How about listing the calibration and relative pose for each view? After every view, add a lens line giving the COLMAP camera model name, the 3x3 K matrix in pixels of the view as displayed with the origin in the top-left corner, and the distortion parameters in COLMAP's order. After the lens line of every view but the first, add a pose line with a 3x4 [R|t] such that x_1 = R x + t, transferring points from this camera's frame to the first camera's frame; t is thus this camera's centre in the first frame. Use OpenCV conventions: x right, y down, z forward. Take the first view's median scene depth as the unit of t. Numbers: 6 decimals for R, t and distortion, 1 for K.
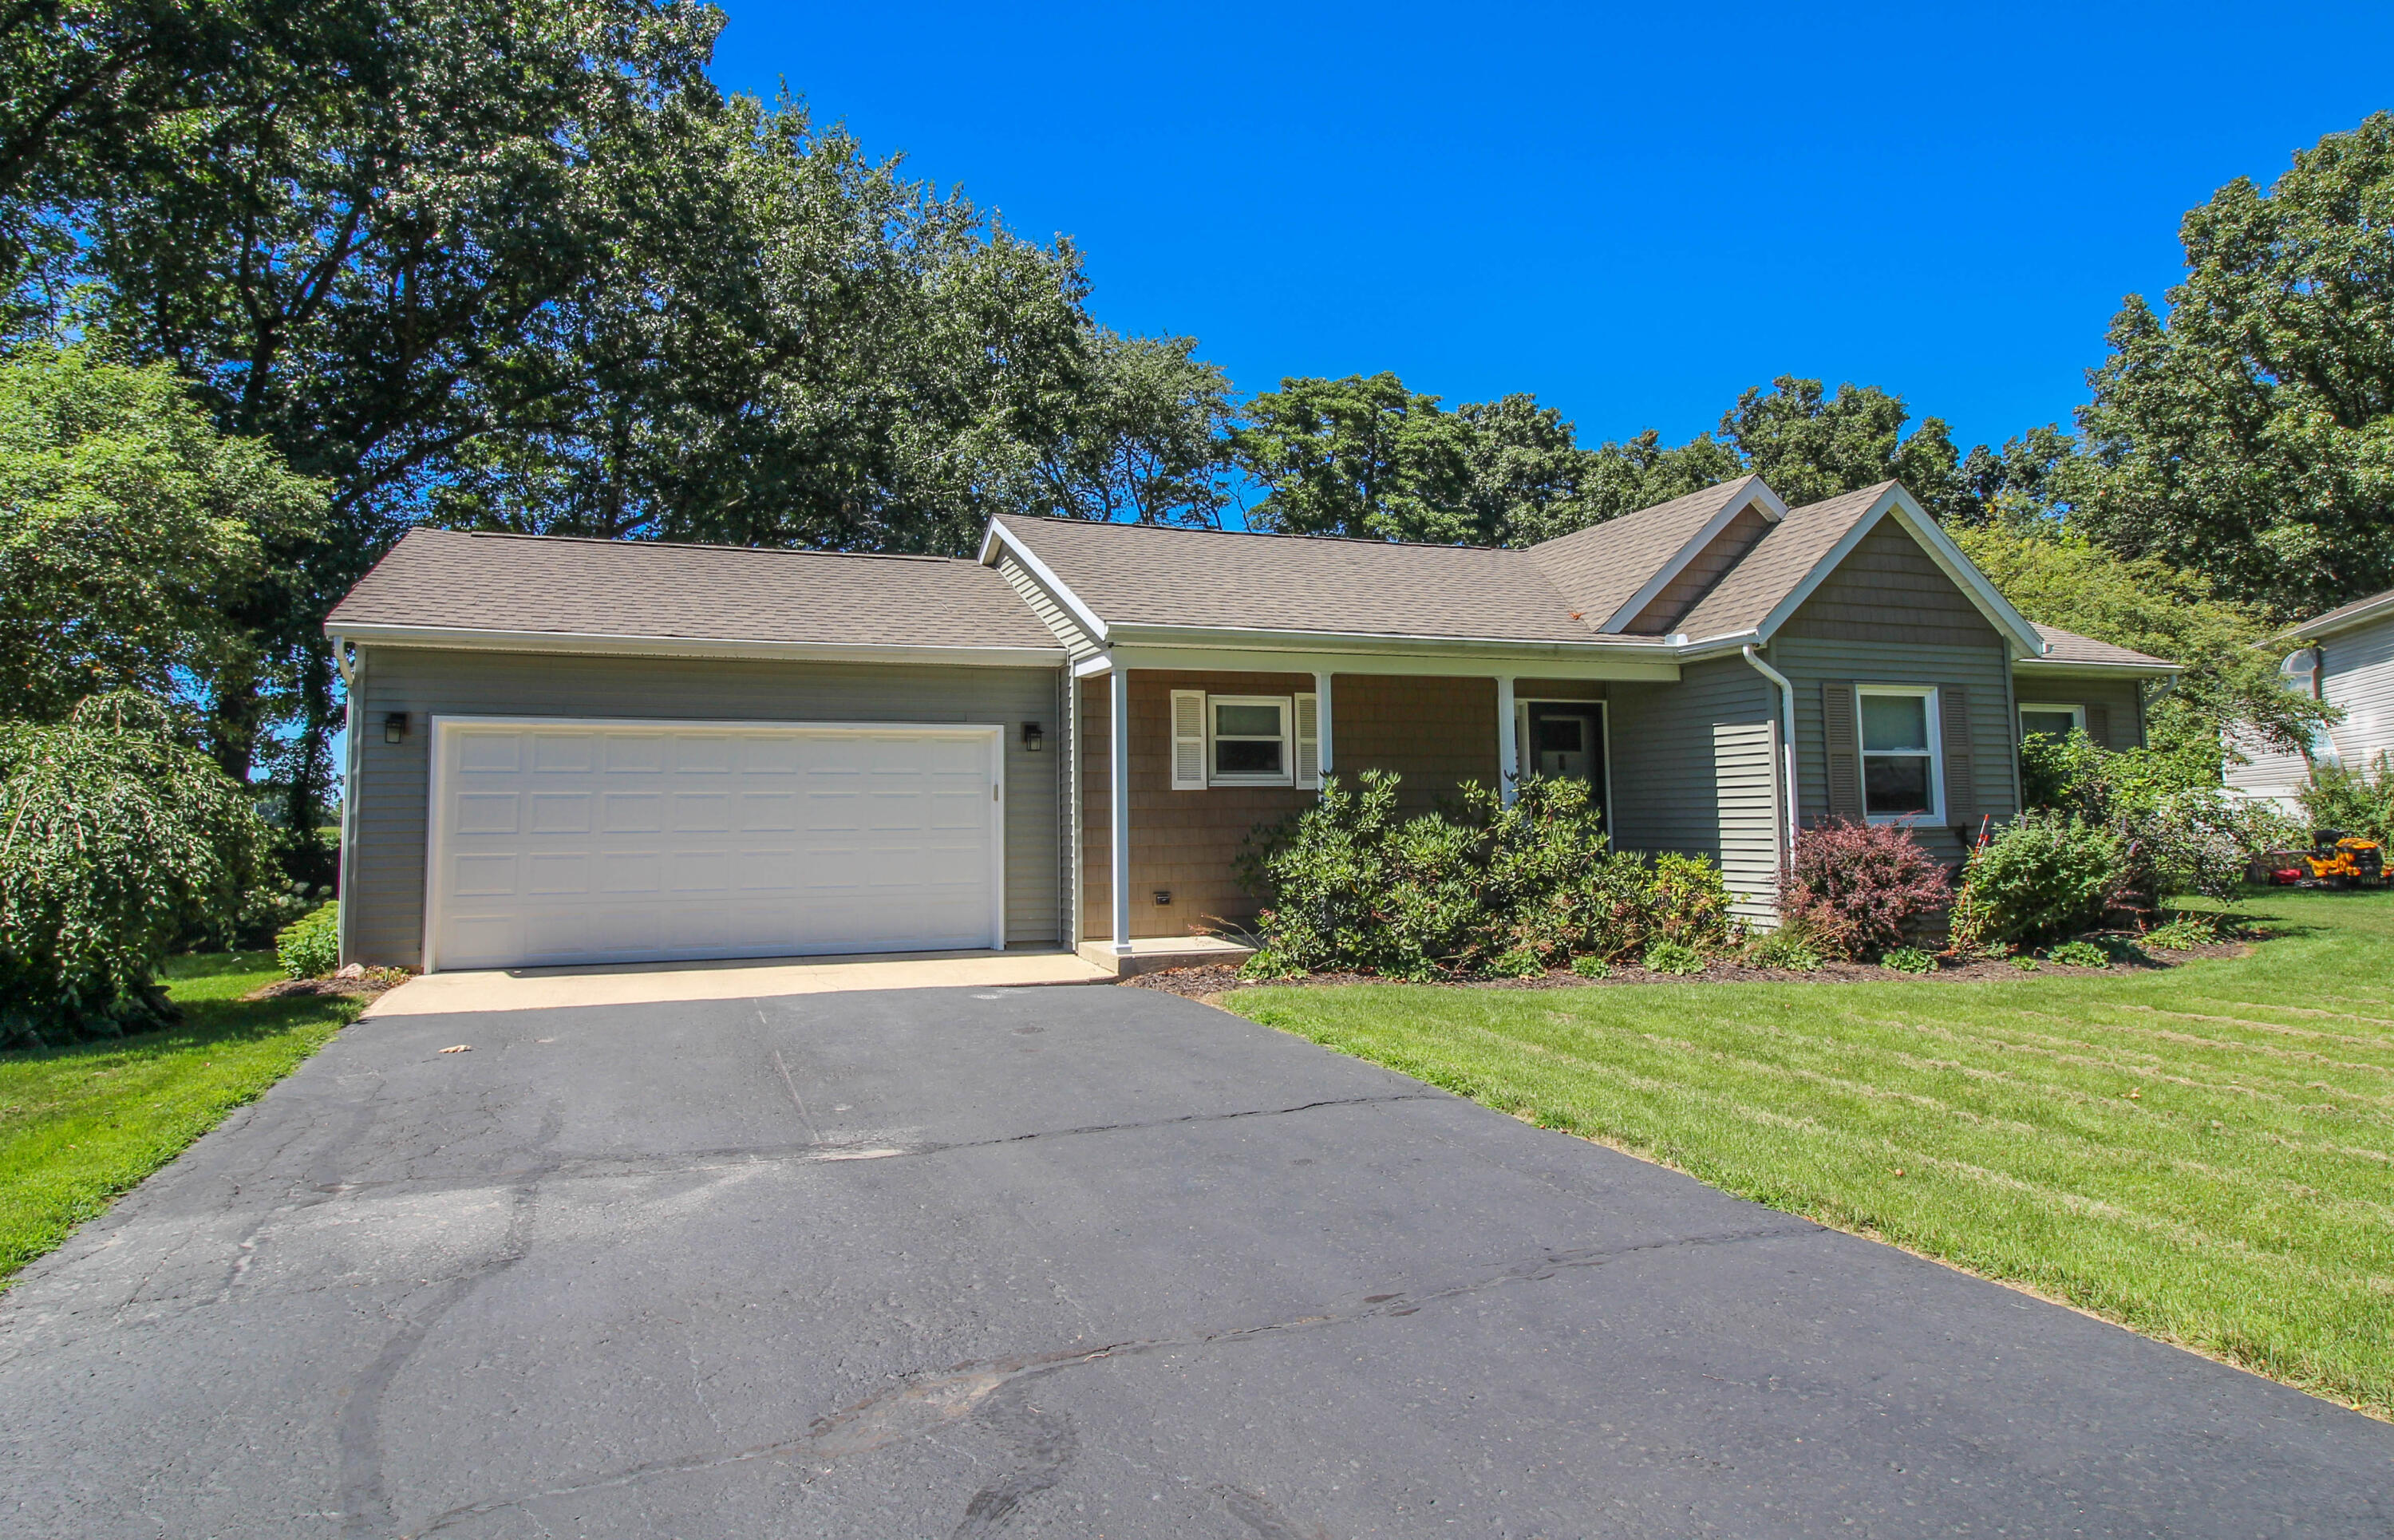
lens RADIAL K [[1331.0, 0, 1197.4], [0, 1331.0, 756.7], [0, 0, 1]] dist [0.003201, -0.000094]
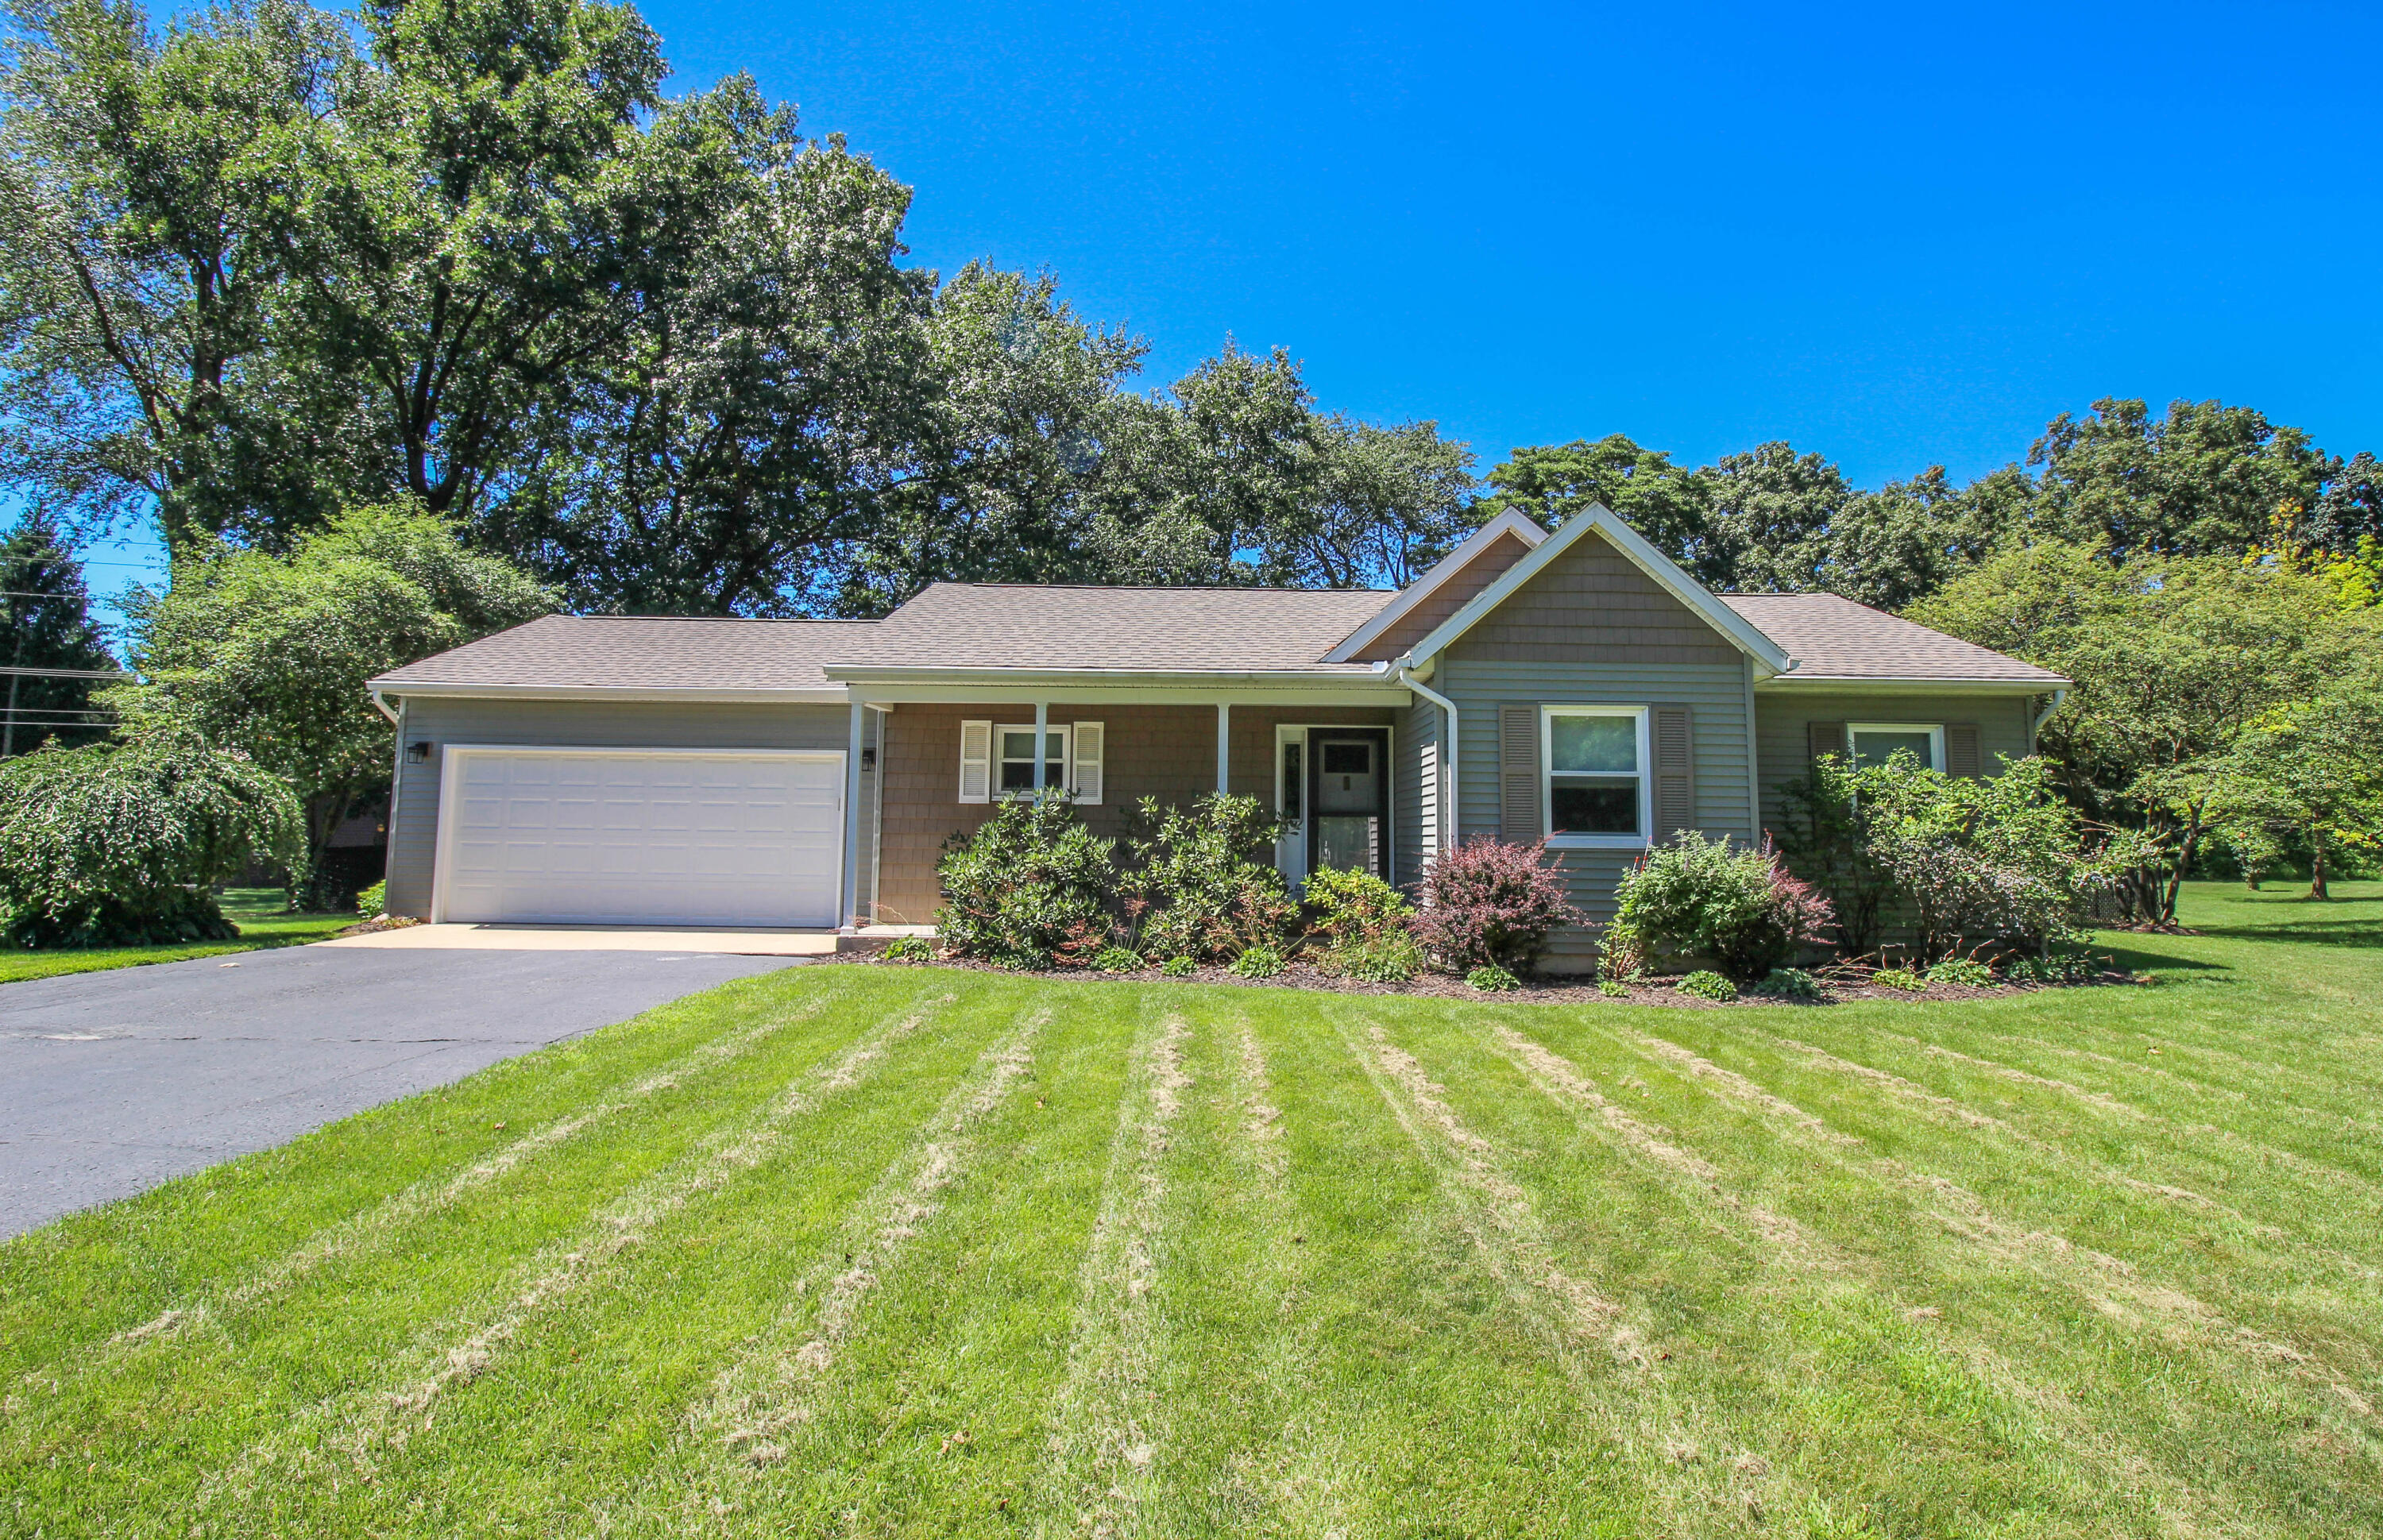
lens RADIAL K [[1108.4, 0, 1191.4], [0, 1108.4, 784.2], [0, 0, 1]] dist [-0.003905, -0.001081]
pose [[0.945676, 0.004599, -0.325078, 0.477592], [-0.005107, 0.999987, -0.000710, 0.007087], [0.325070, 0.002332, 0.945687, 0.109602]]
